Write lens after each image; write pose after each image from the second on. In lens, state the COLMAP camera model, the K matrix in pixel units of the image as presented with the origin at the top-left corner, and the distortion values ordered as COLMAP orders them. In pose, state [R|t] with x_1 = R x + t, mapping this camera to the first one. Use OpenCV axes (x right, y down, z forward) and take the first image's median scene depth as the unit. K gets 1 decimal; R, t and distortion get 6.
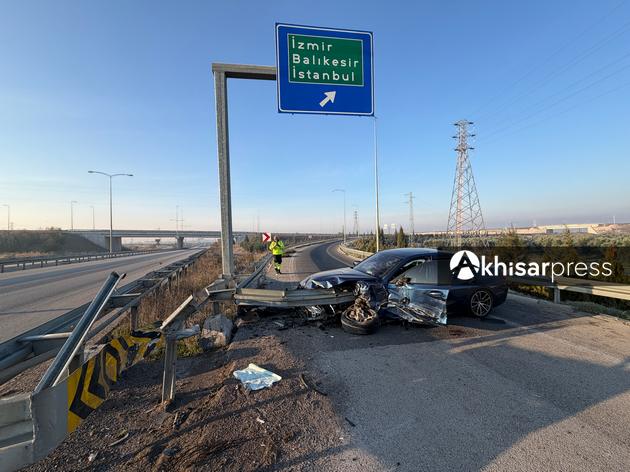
lens RADIAL K [[249.9, 0, 311.8], [0, 249.9, 234.8], [0, 0, 1]] dist [-0.005055, 0.001926]
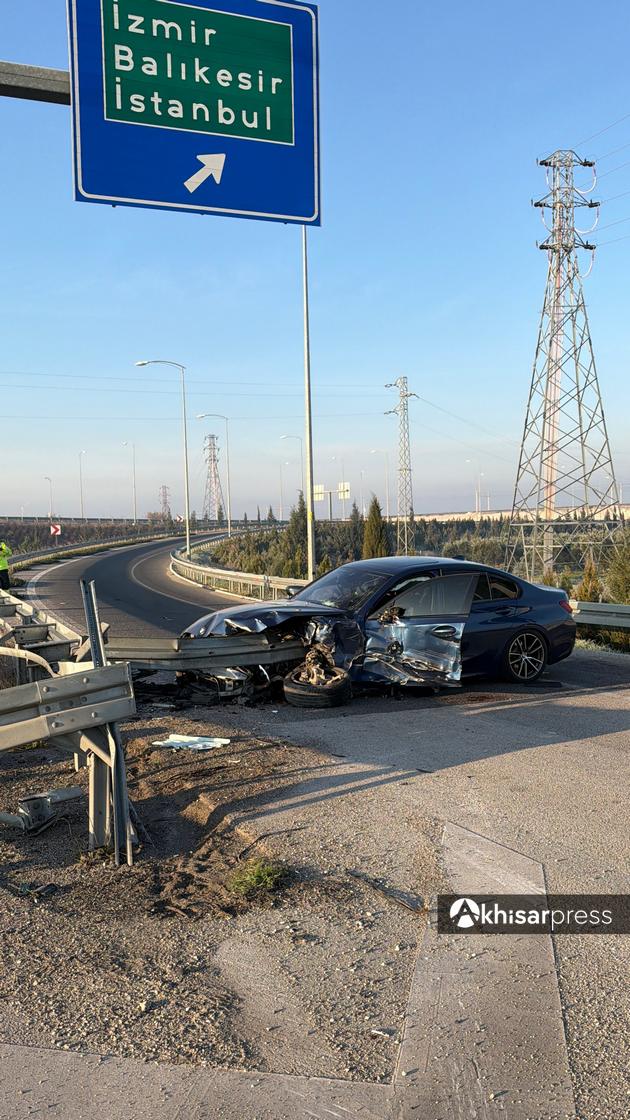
lens RADIAL K [[962.2, 0, 300.0], [0, 962.2, 575.7], [0, 0, 1]] dist [0.035244, -0.081859]
pose [[0.963434, -0.014365, 0.267561, -0.206213], [-0.000732, 0.998417, 0.056239, -0.009739], [-0.267945, -0.054378, 0.961898, -0.511090]]
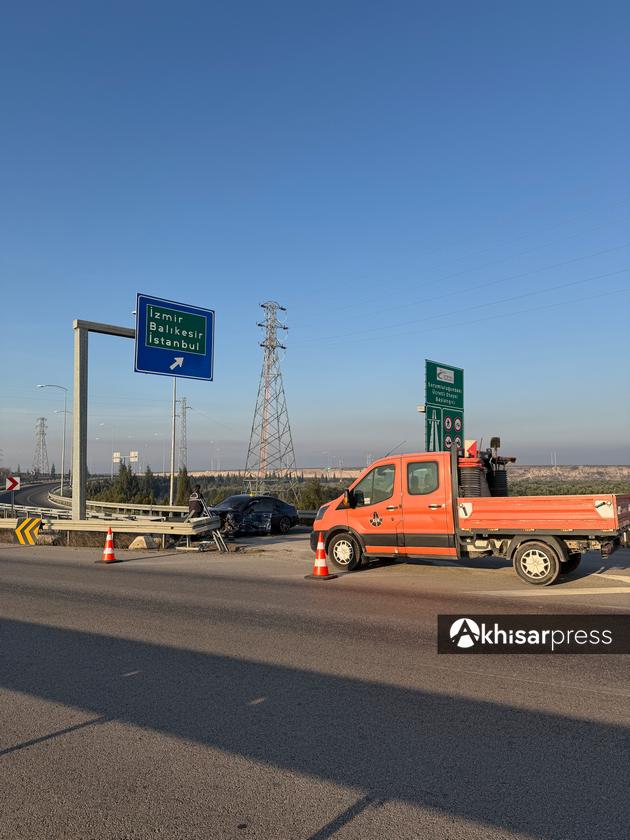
lens RADIAL K [[586.2, 0, 320.0], [0, 586.2, 416.0], [0, 0, 1]] dist [0.075414, -0.103278]
pose [[0.801626, 0.079719, 0.592486, -1.000758], [-0.020973, 0.994209, -0.105395, -0.040104], [-0.597457, 0.072061, 0.798656, -1.539925]]
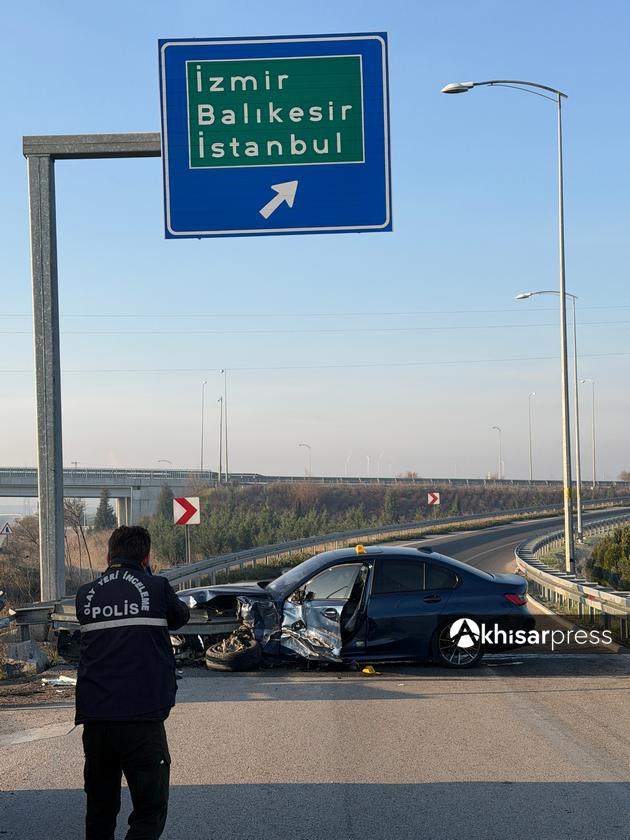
lens RADIAL K [[1319.0, 0, 302.9], [0, 1319.0, 399.8], [0, 0, 1]] dist [0.154248, 0.000000]
pose [[0.986327, -0.010295, -0.164480, 0.488127], [0.000391, 0.998190, -0.060132, -0.061394], [0.164801, 0.059245, 0.984546, -1.254861]]
